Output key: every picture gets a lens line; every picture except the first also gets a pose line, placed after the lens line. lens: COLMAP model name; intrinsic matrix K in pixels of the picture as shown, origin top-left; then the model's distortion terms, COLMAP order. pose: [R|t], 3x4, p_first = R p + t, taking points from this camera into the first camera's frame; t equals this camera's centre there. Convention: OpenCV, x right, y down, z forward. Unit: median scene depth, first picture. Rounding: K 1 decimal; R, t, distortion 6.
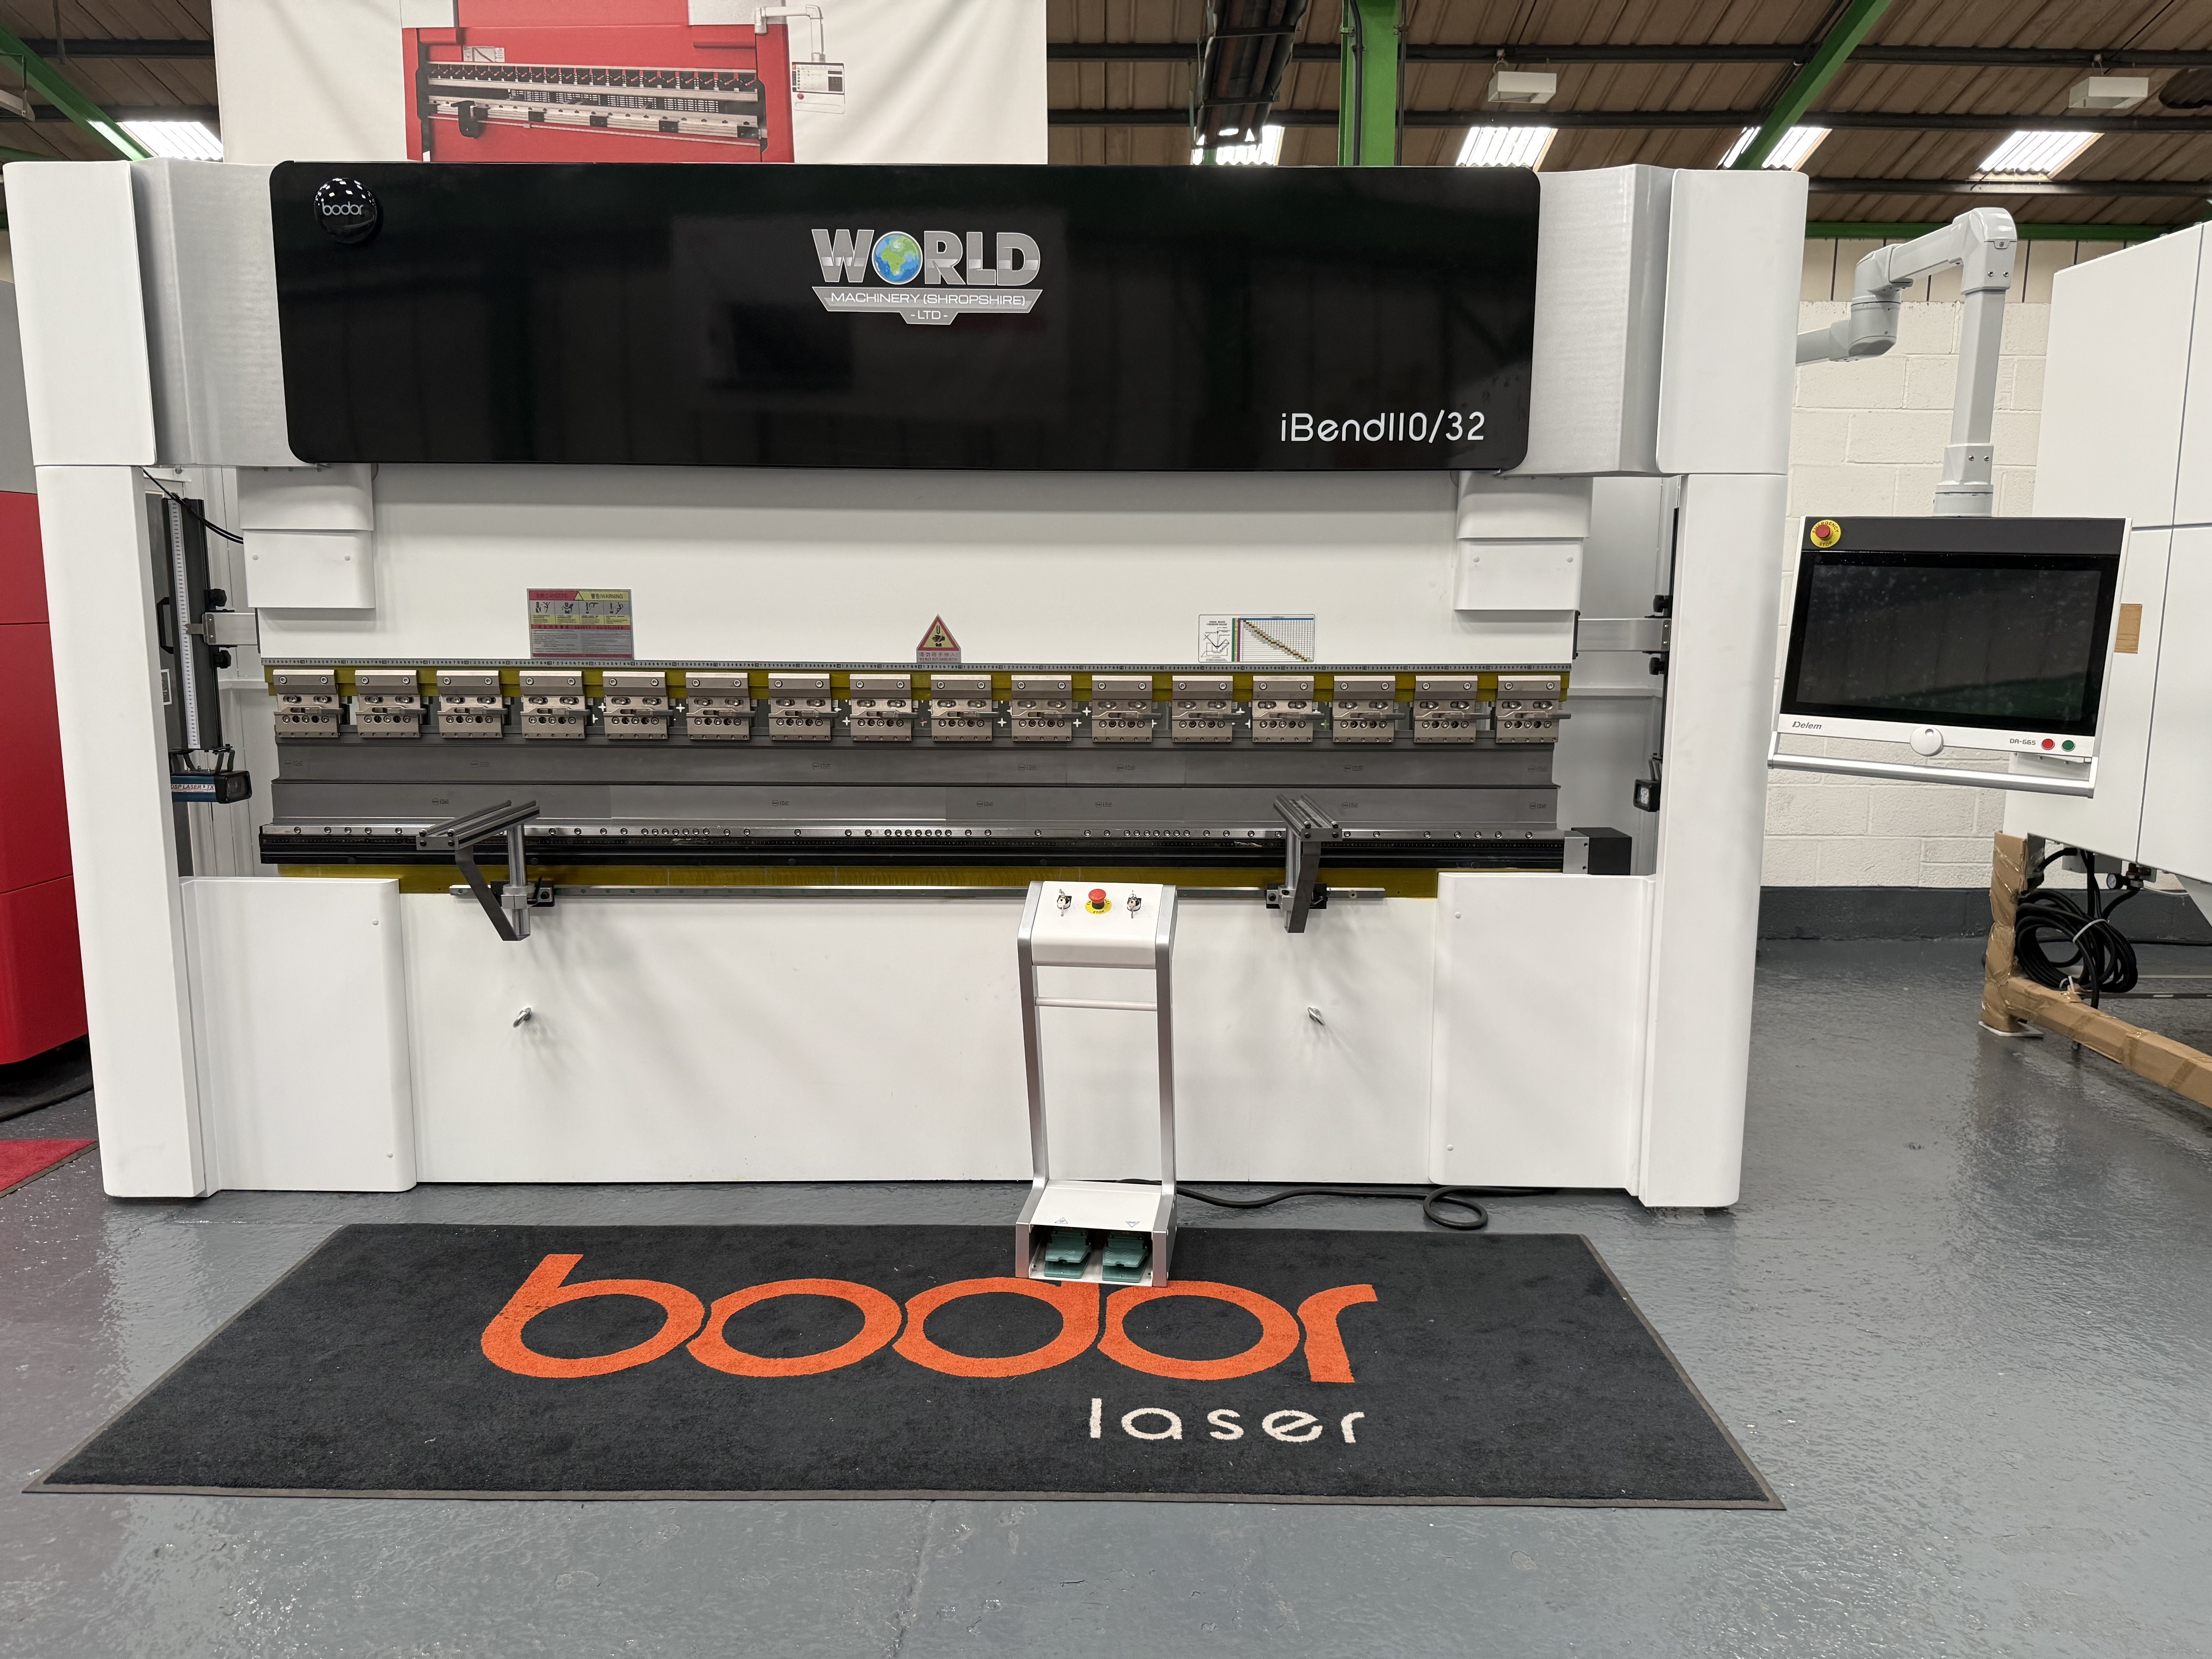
lens RADIAL K [[1559.6, 0, 1108.7], [0, 1559.6, 823.6], [0, 0, 1]] dist [0.004365, -0.005257]
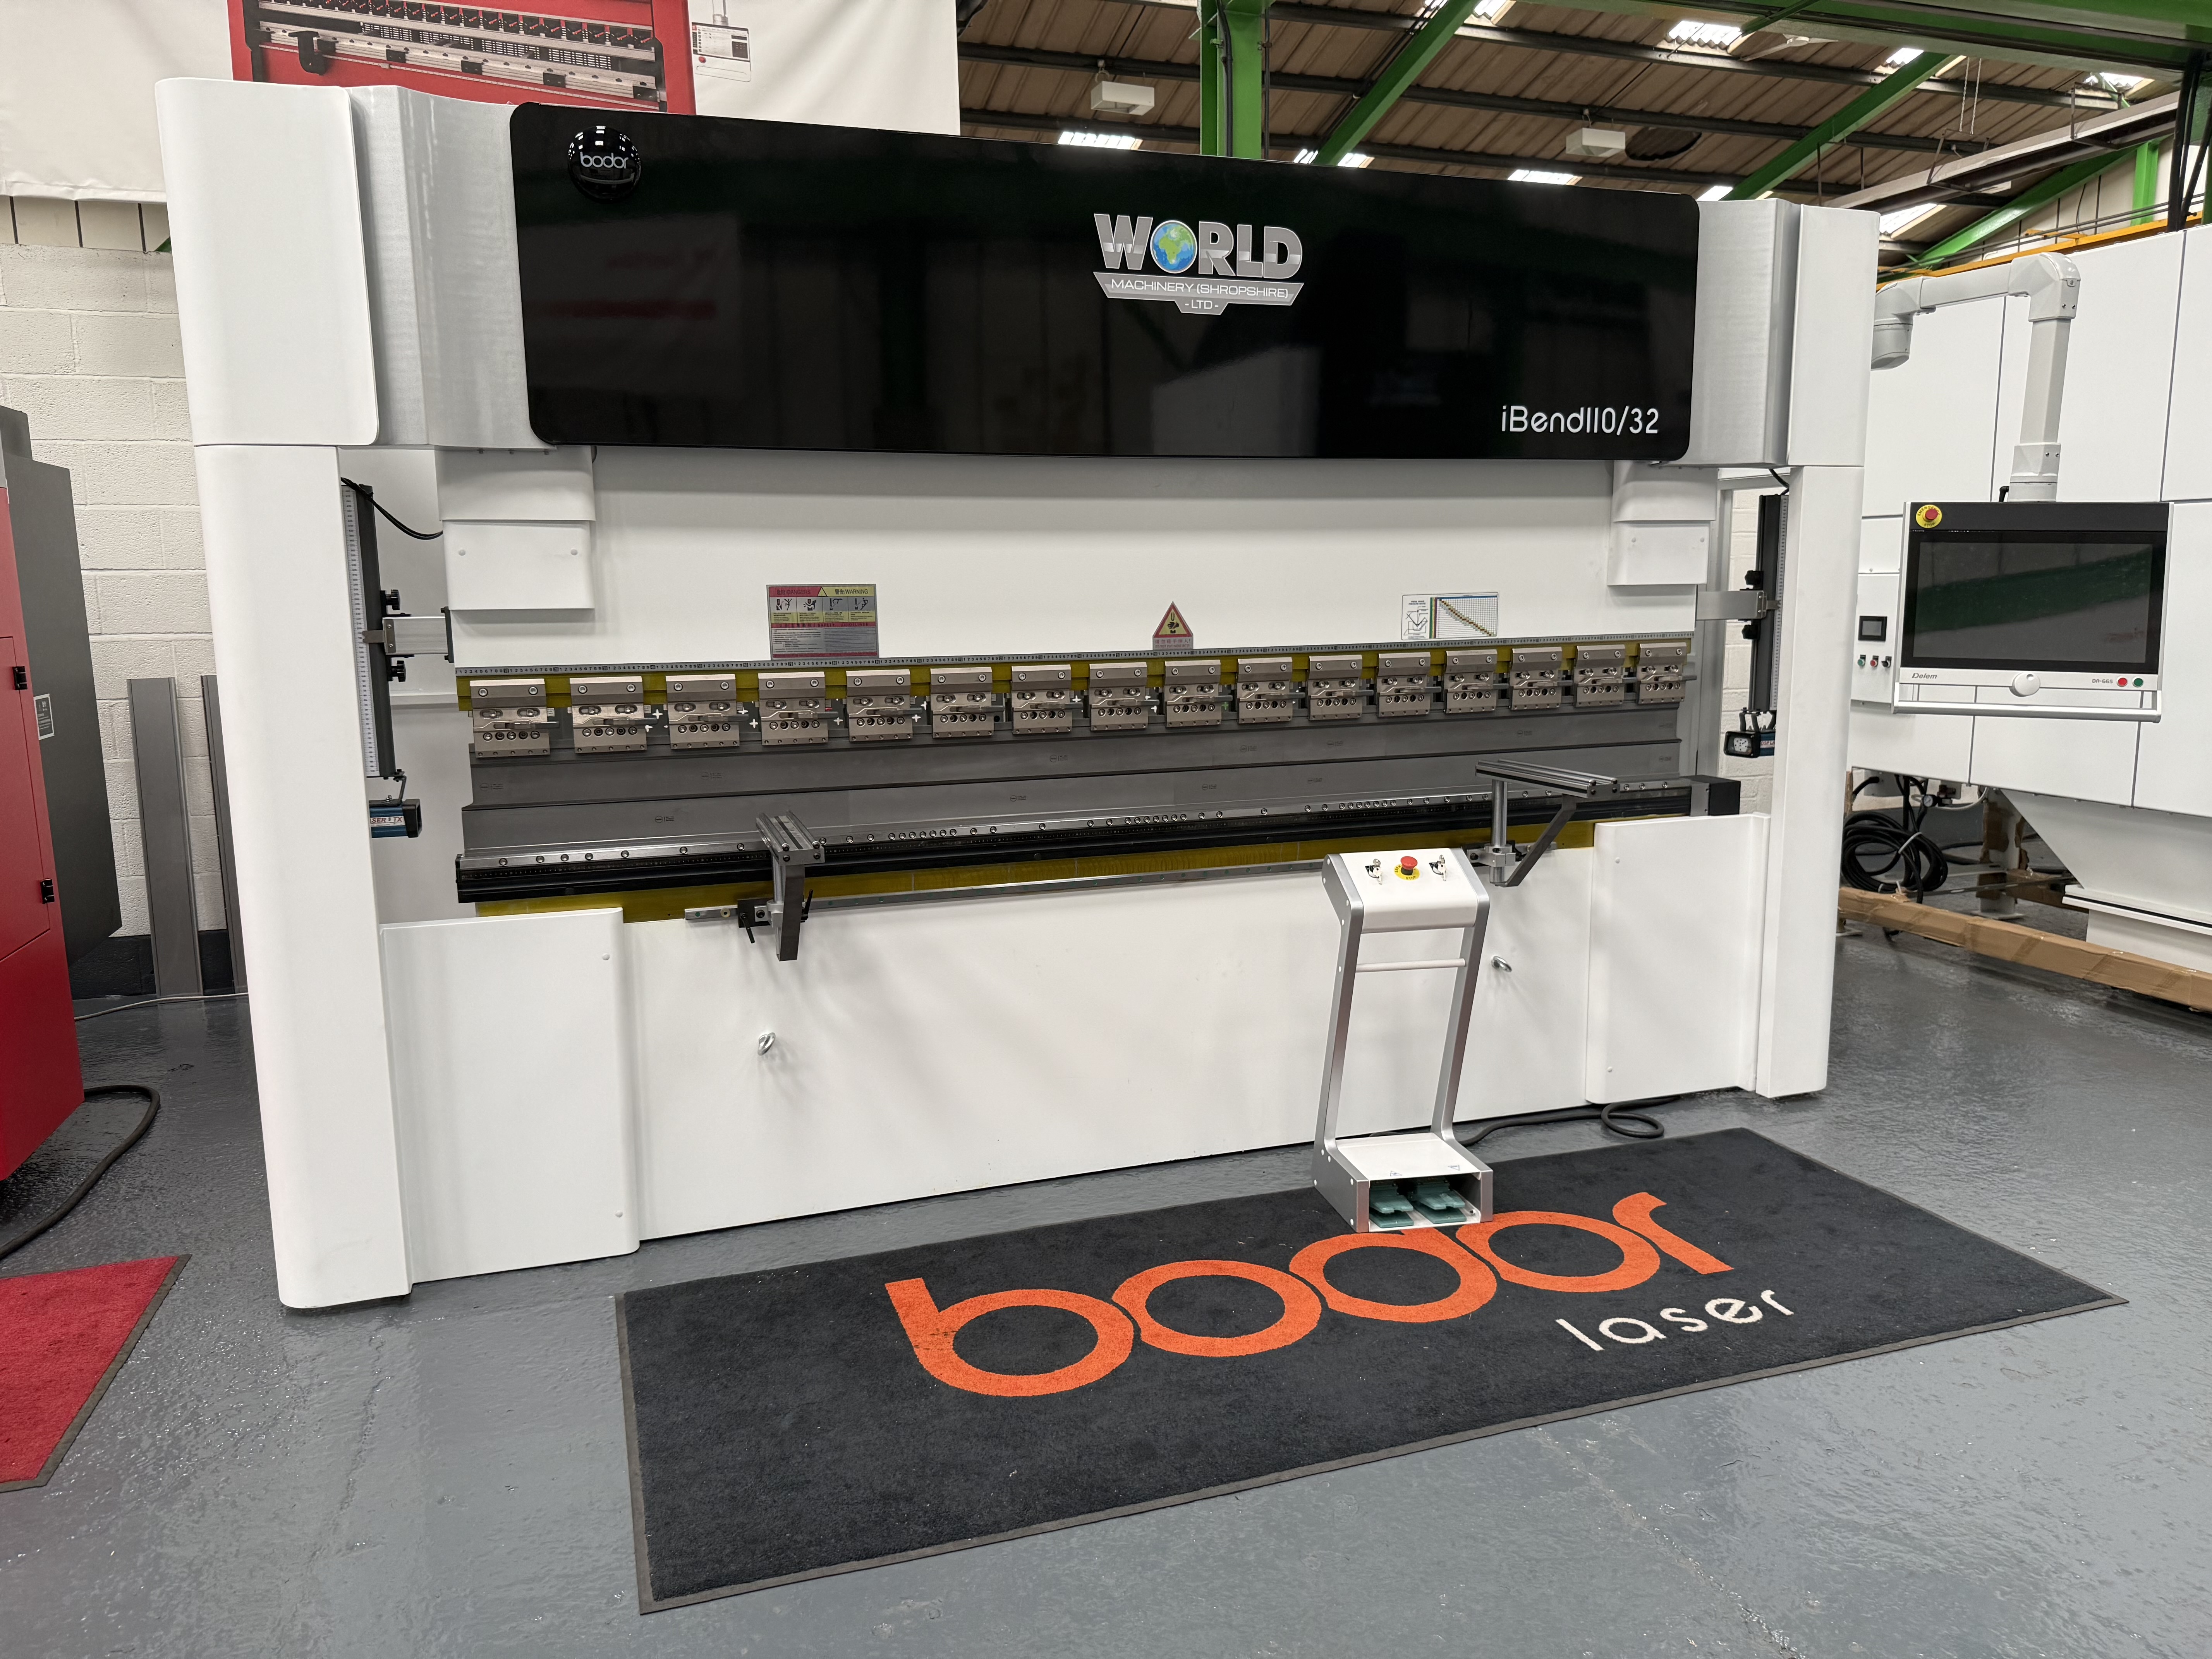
lens RADIAL K [[1558.0, 0, 1106.0], [0, 1558.0, 829.5], [0, 0, 1]] dist [0.007886, -0.008640]
pose [[0.946105, -0.068484, 0.316537, -0.479205], [0.066243, 0.997644, 0.017848, -0.007433], [-0.317013, 0.004083, 0.948412, 0.056062]]
